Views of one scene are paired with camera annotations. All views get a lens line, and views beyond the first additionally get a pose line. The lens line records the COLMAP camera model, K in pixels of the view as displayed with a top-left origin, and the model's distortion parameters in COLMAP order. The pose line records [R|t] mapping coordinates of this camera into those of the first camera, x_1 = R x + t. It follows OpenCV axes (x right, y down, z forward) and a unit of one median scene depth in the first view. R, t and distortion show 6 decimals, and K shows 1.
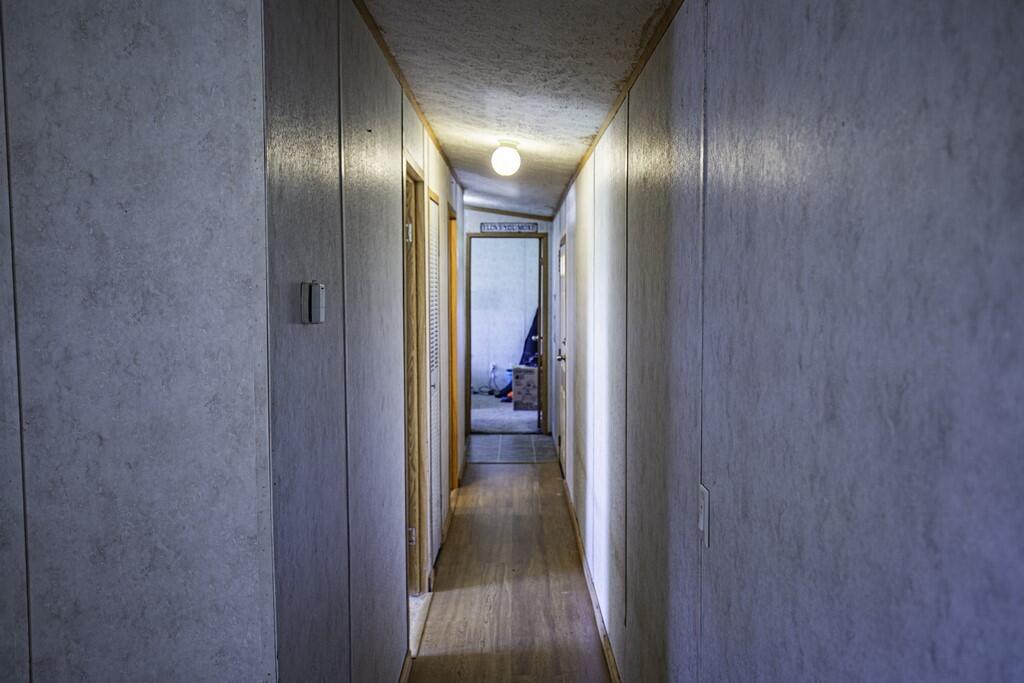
lens RADIAL K [[897.7, 0, 512.0], [0, 897.7, 341.5], [0, 0, 1]] dist [0.009072, 0.005976]
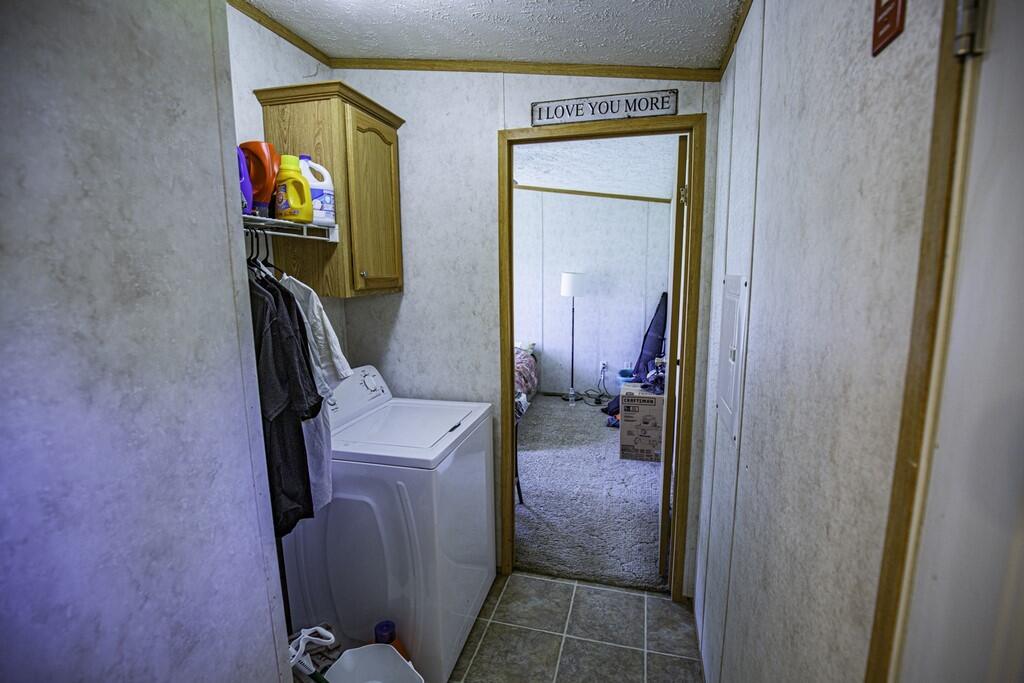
lens RADIAL K [[475.4, 0, 512.0], [0, 475.4, 341.5], [0, 0, 1]] dist [-0.041215, 0.007459]
pose [[0.964208, 0.031459, -0.263274, 0.013632], [-0.008679, 0.996149, 0.087247, -0.035976], [0.265004, -0.081839, 0.960768, 0.660090]]
